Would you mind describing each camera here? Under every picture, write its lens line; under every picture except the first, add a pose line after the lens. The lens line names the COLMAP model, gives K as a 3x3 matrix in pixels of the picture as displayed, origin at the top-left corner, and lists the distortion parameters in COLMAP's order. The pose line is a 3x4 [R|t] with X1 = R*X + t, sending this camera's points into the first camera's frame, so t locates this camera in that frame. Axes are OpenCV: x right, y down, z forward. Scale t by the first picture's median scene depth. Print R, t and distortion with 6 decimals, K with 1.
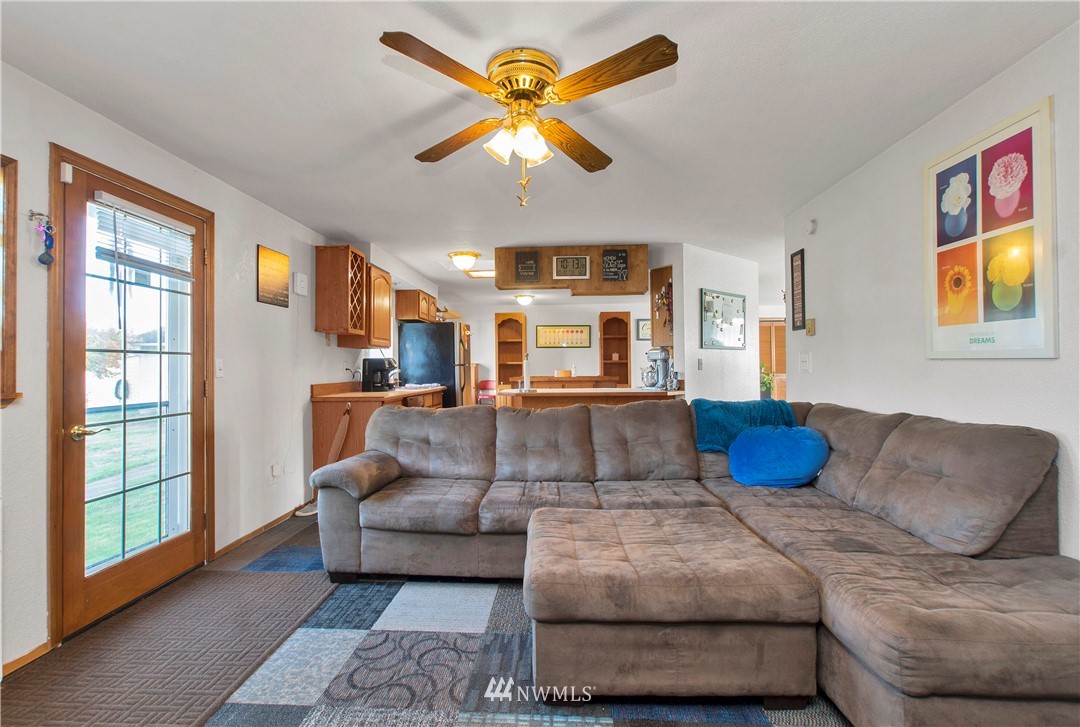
lens RADIAL K [[518.6, 0, 537.4], [0, 518.6, 354.4], [0, 0, 1]] dist [-0.001719, -0.000331]
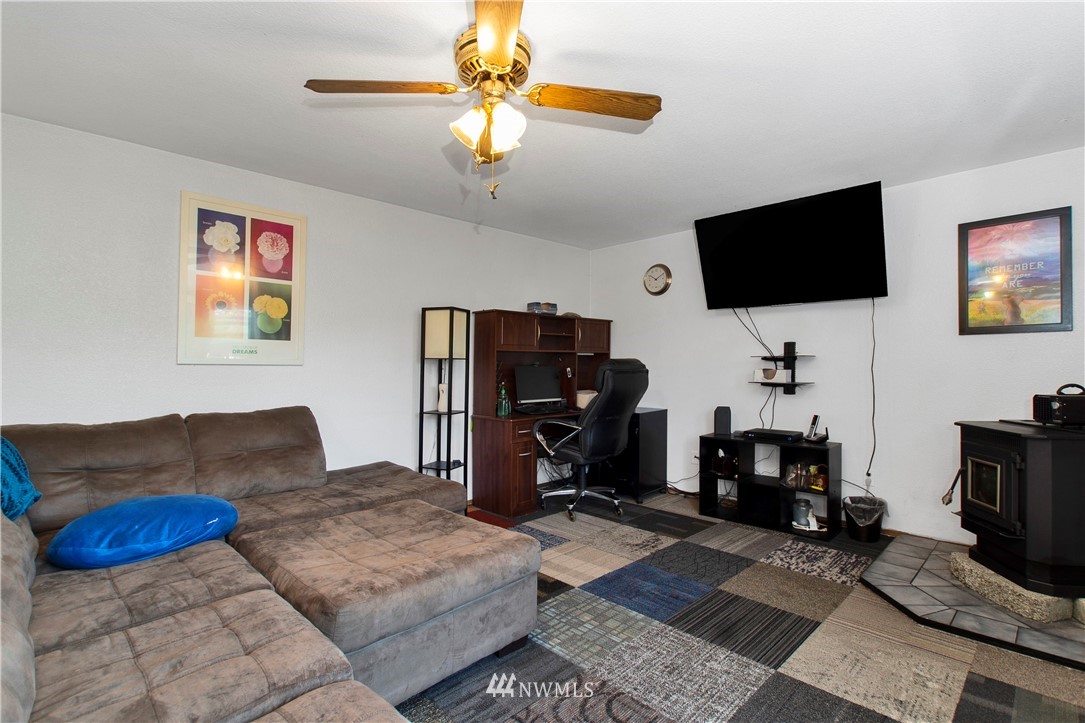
lens RADIAL K [[507.2, 0, 542.5], [0, 507.2, 361.5], [0, 0, 1]] dist [0.000113, -0.000029]
pose [[-0.732107, 0.018363, 0.680942, -0.640956], [-0.003612, 0.999518, -0.030837, 0.037824], [-0.681180, -0.025035, -0.731688, 1.428489]]
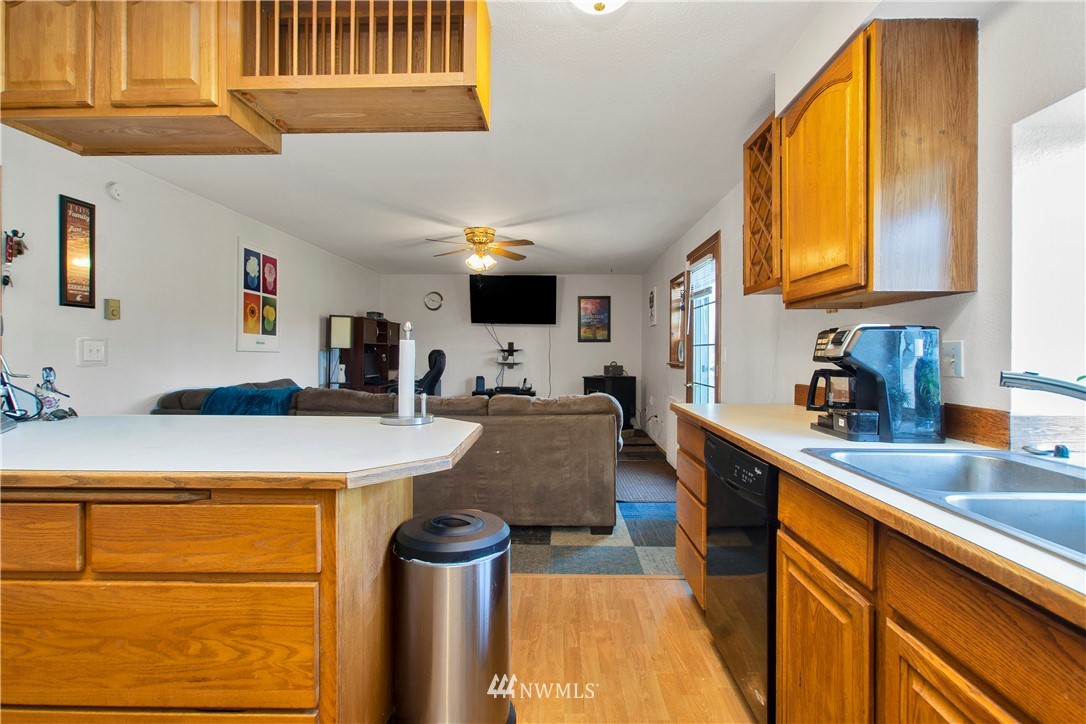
lens RADIAL K [[519.4, 0, 543.0], [0, 519.4, 362.0], [0, 0, 1]] dist [-0.002007, 0.000032]
pose [[-0.999904, 0.003973, -0.013286, -0.254635], [0.004026, 0.999984, -0.004022, 0.061781], [0.013270, -0.004075, -0.999904, 3.069401]]
